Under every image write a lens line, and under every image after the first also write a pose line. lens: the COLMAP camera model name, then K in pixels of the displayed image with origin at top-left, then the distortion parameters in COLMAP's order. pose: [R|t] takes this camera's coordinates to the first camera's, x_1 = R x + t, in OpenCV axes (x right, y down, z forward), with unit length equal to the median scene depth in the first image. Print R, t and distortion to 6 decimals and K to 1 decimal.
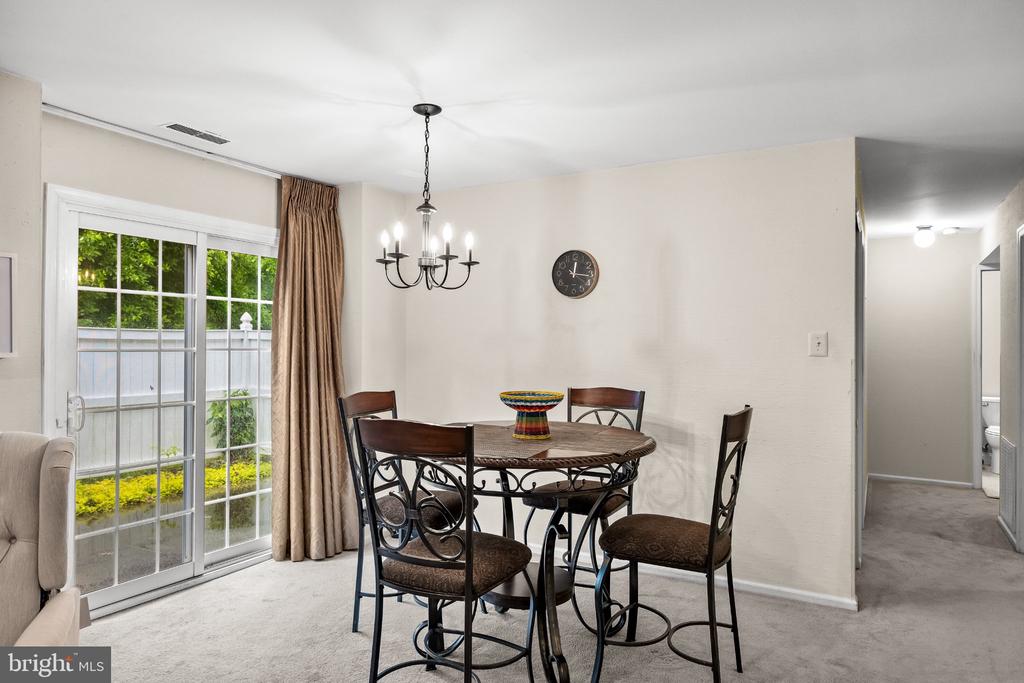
lens RADIAL K [[653.0, 0, 506.8], [0, 653.0, 342.0], [0, 0, 1]] dist [-0.018516, 0.000233]
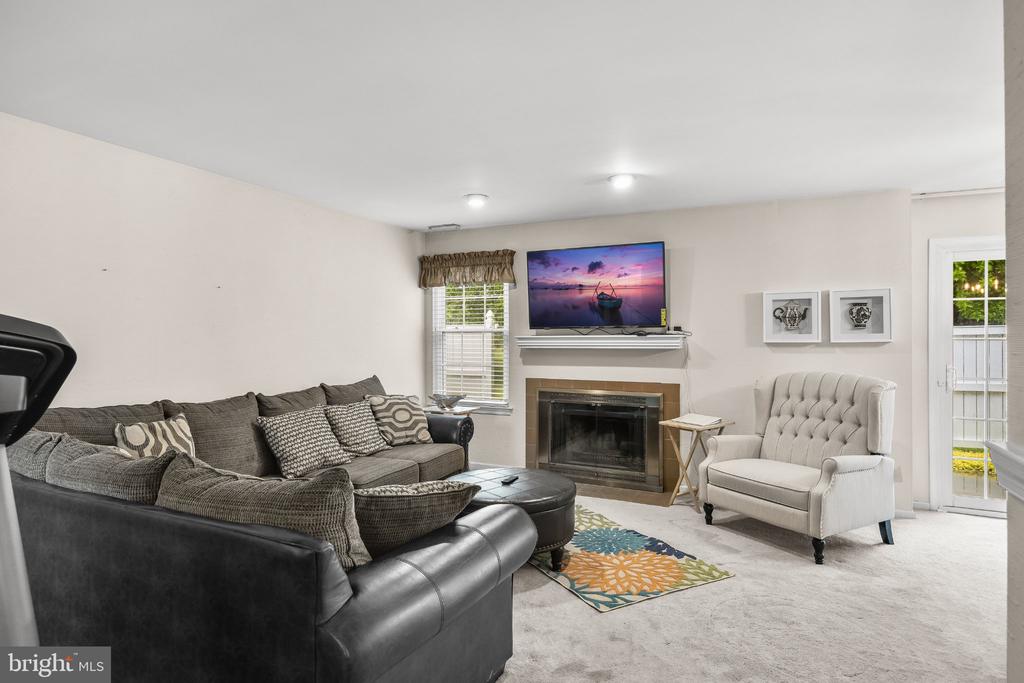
lens RADIAL K [[560.7, 0, 511.2], [0, 560.7, 339.8], [0, 0, 1]] dist [0.002535, -0.001837]
pose [[0.072597, -0.005408, -0.997347, 0.540161], [-0.000668, 0.999985, -0.005471, 0.019519], [0.997361, 0.001063, 0.072593, -0.151972]]
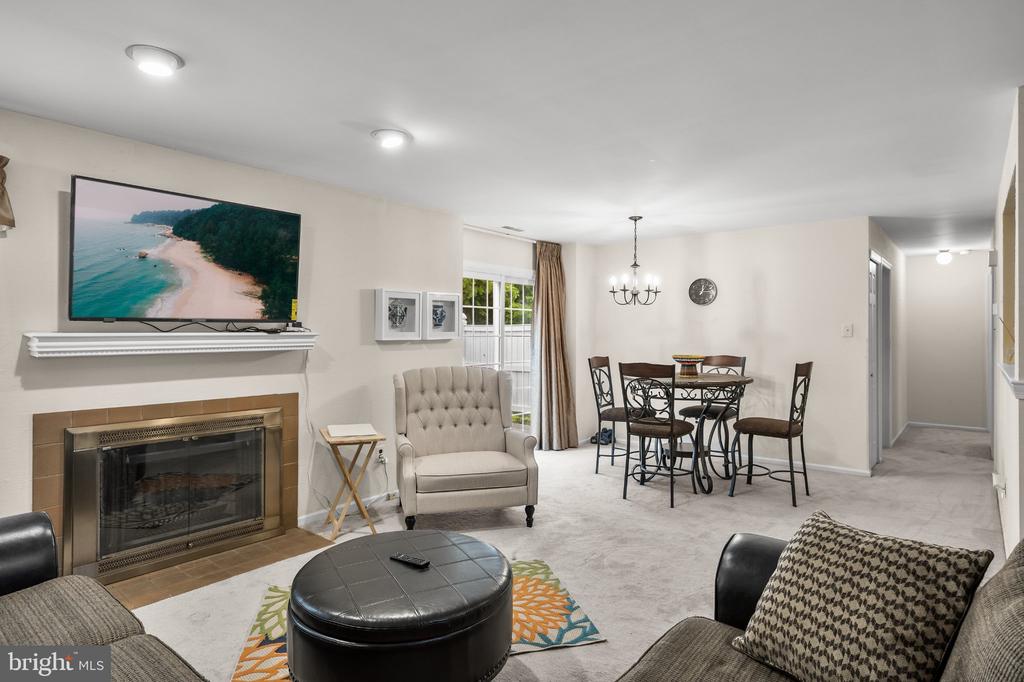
lens RADIAL K [[560.7, 0, 515.5], [0, 560.7, 335.0], [0, 0, 1]] dist [0.002535, -0.001837]
pose [[0.986526, -0.005786, -0.163499, -0.165091], [0.006416, 0.999974, 0.003327, 0.004350], [0.163476, -0.004332, 0.986538, -0.647034]]
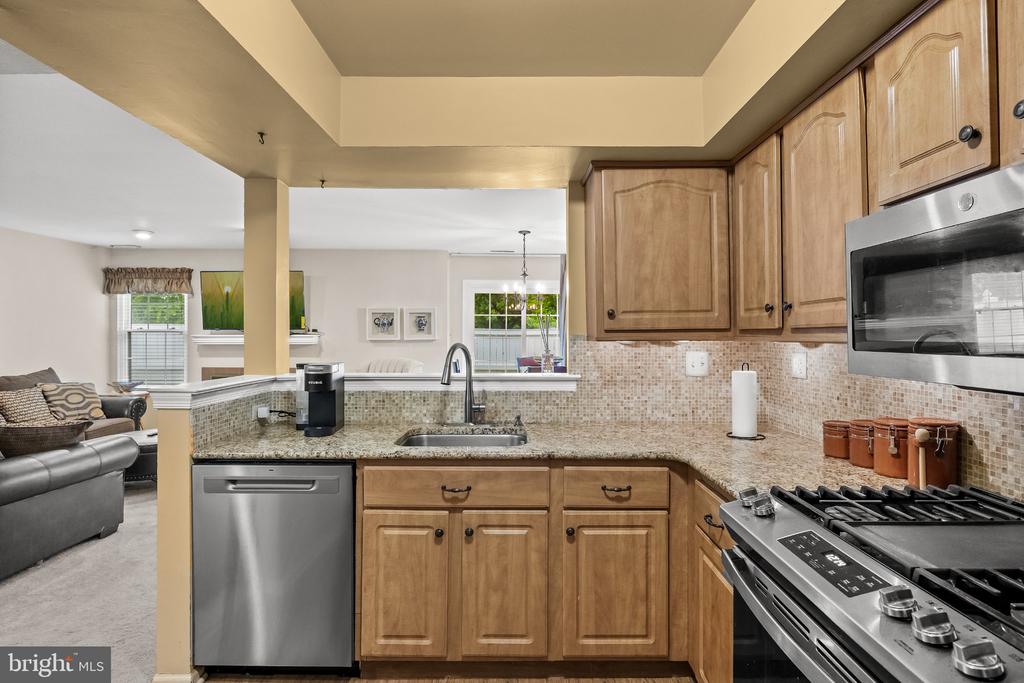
lens RADIAL K [[518.8, 0, 510.2], [0, 518.8, 333.0], [0, 0, 1]] dist [-0.000088, 0.001397]
pose [[0.488059, -0.015088, -0.872680, 1.144533], [0.000180, 0.999852, -0.017186, 0.025109], [0.872811, 0.008230, 0.487990, 0.052233]]
